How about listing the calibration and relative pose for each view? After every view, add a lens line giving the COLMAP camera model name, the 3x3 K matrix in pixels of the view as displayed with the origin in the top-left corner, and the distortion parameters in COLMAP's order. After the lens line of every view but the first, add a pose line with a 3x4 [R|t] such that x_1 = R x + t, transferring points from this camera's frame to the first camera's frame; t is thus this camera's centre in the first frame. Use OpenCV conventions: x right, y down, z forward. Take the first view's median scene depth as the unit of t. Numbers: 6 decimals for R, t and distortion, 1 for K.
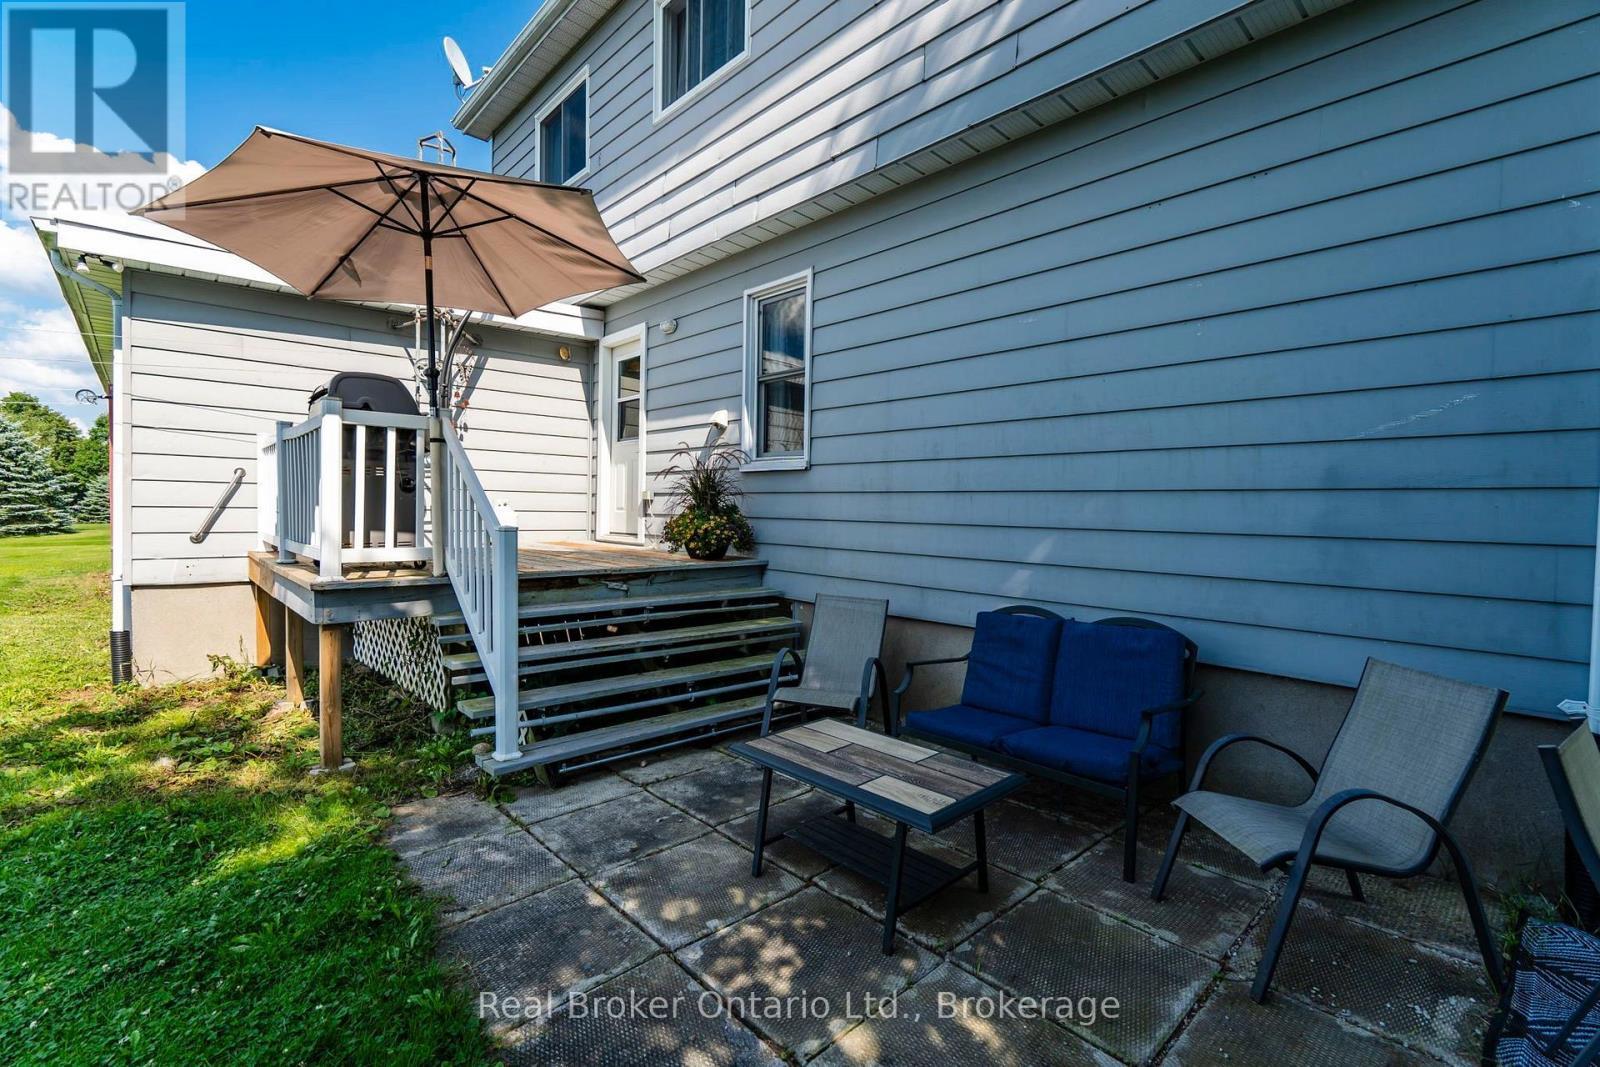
lens RADIAL K [[713.4, 0, 795.8], [0, 713.4, 536.6], [0, 0, 1]] dist [0.010347, -0.000296]
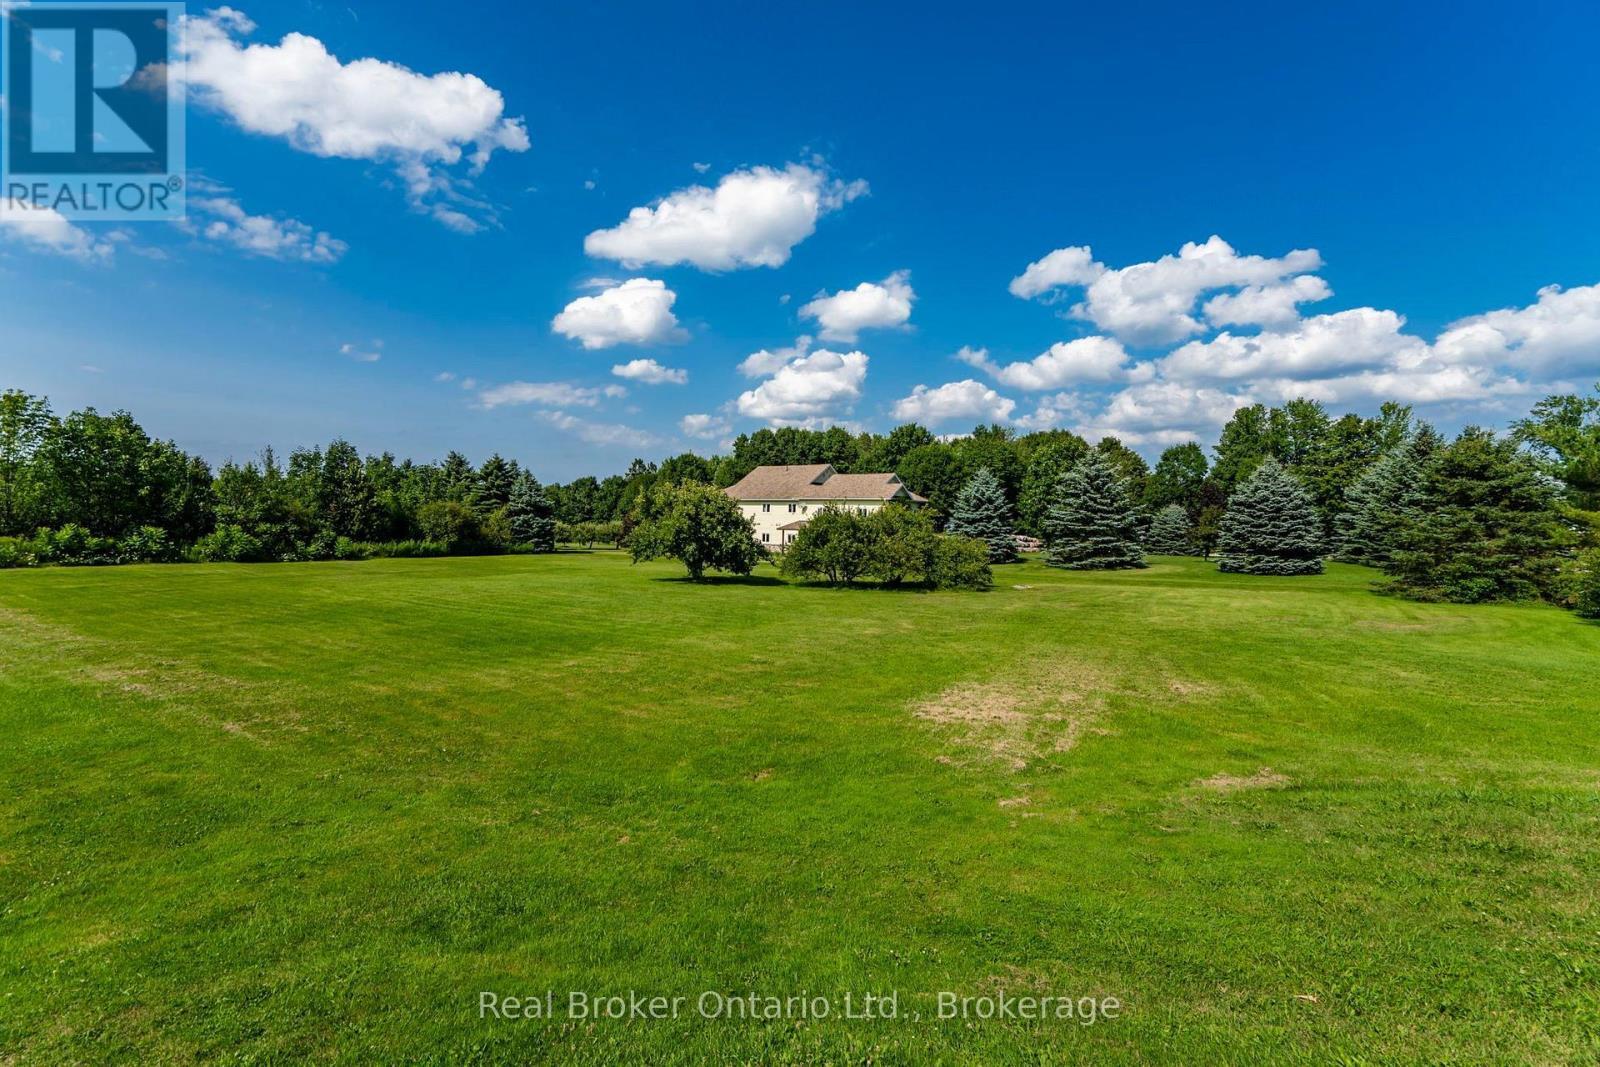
lens RADIAL K [[713.4, 0, 793.7], [0, 713.4, 535.5], [0, 0, 1]] dist [0.010347, -0.000296]
pose [[0.330677, 0.004788, -0.943732, -0.298062], [-0.047626, 0.998798, -0.011621, -0.015174], [0.942541, 0.048789, 0.330508, 0.283447]]
